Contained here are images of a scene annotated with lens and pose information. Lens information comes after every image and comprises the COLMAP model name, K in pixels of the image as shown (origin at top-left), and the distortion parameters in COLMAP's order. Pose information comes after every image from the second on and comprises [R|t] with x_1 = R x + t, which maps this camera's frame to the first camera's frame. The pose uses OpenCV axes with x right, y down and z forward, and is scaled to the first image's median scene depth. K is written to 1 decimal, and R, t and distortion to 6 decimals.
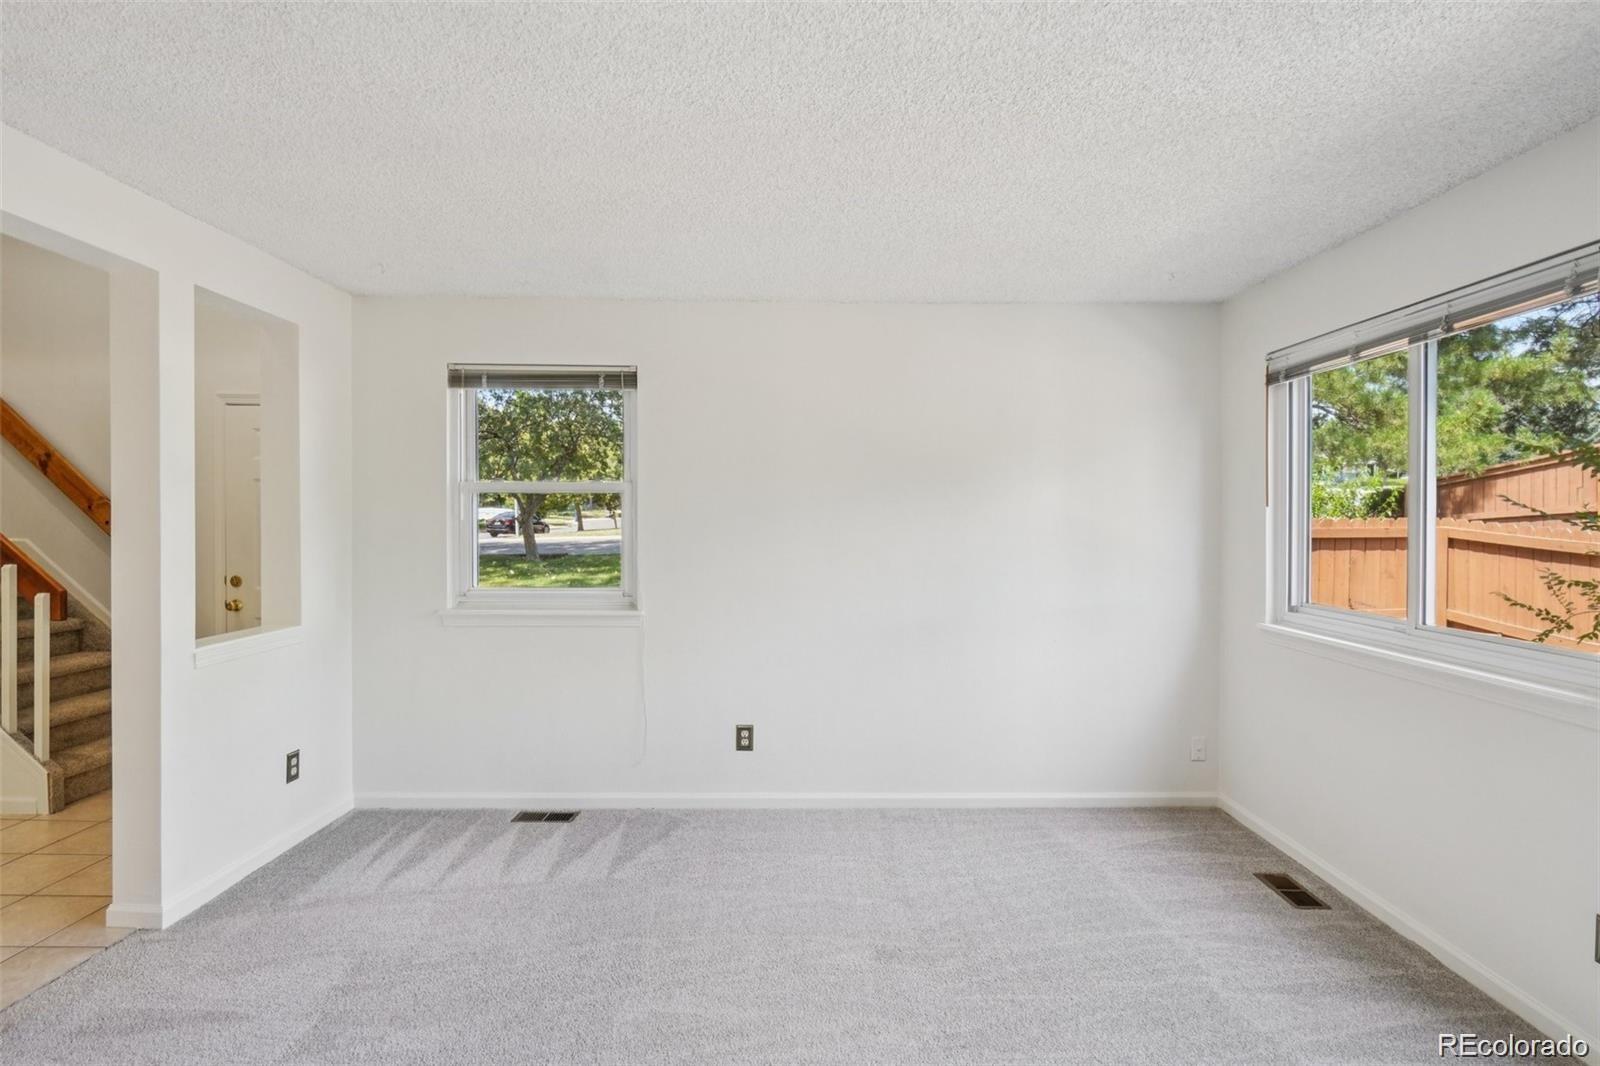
lens RADIAL K [[749.0, 0, 800.0], [0, 749.0, 533.0], [0, 0, 1]] dist [0.000101, 0.000017]
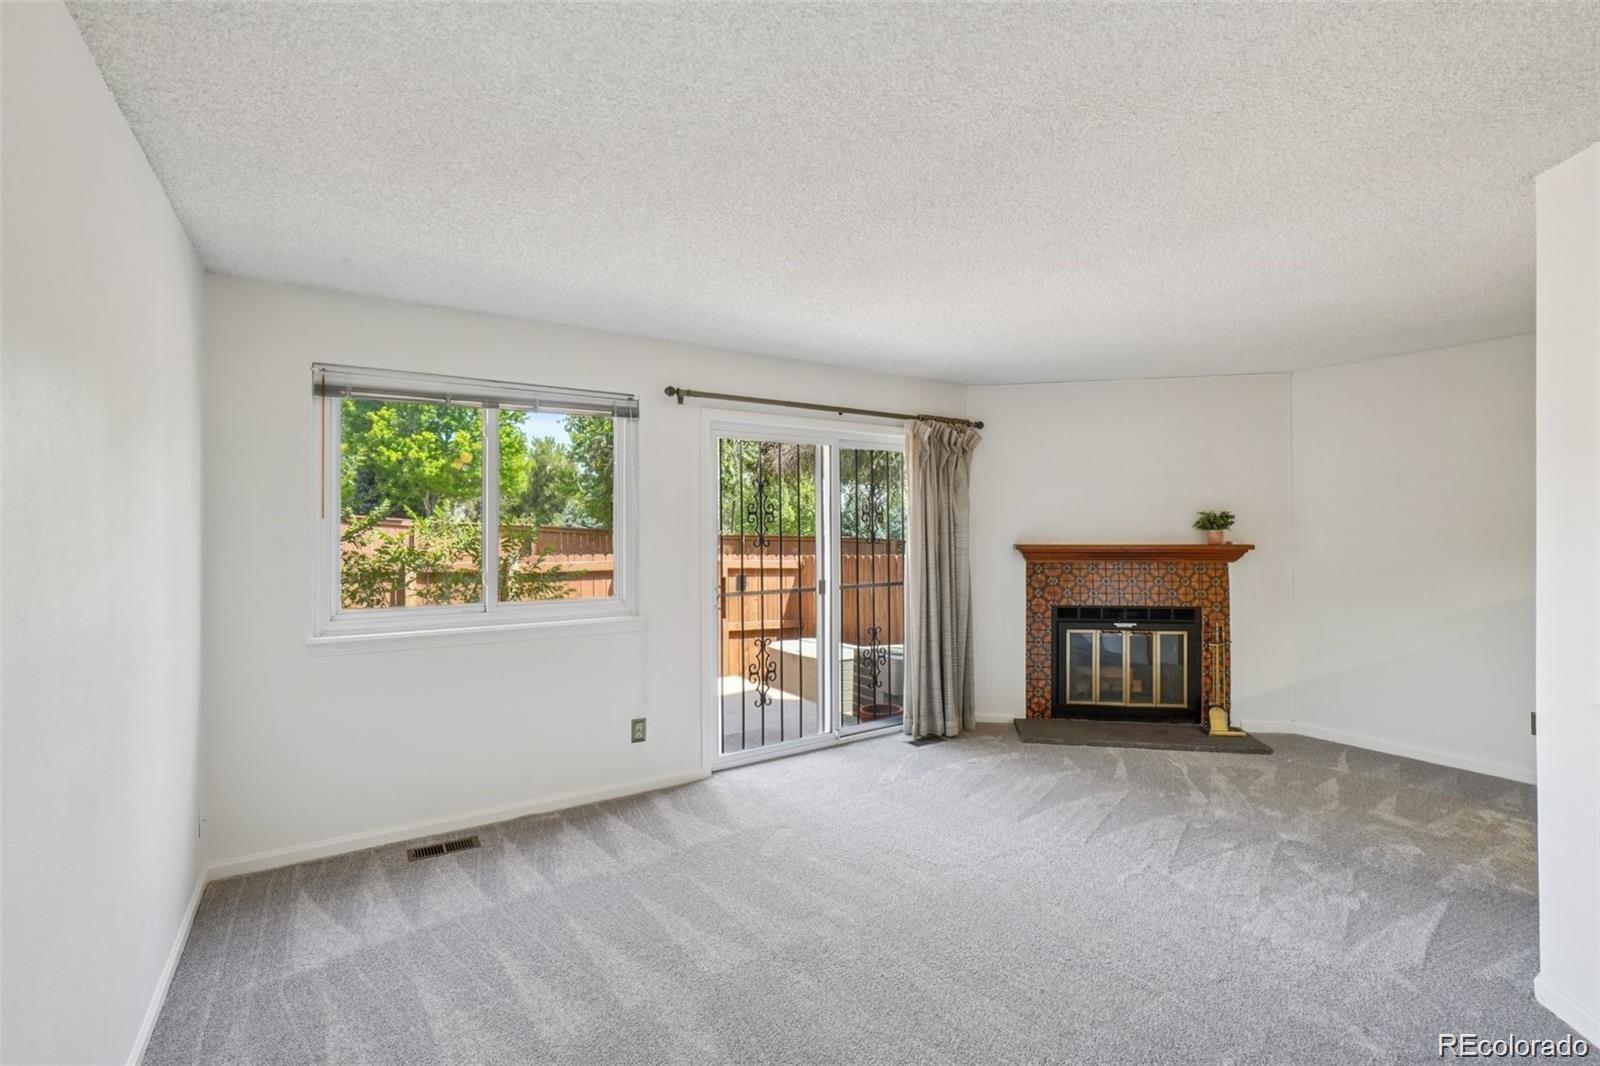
lens RADIAL K [[711.6, 0, 792.9], [0, 711.6, 507.2], [0, 0, 1]] dist [-0.056928, 0.021019]
pose [[-0.565364, 0.037328, 0.823997, -0.513013], [0.015913, 0.999283, -0.034351, -0.008624], [-0.824688, -0.006309, -0.565552, 1.058183]]
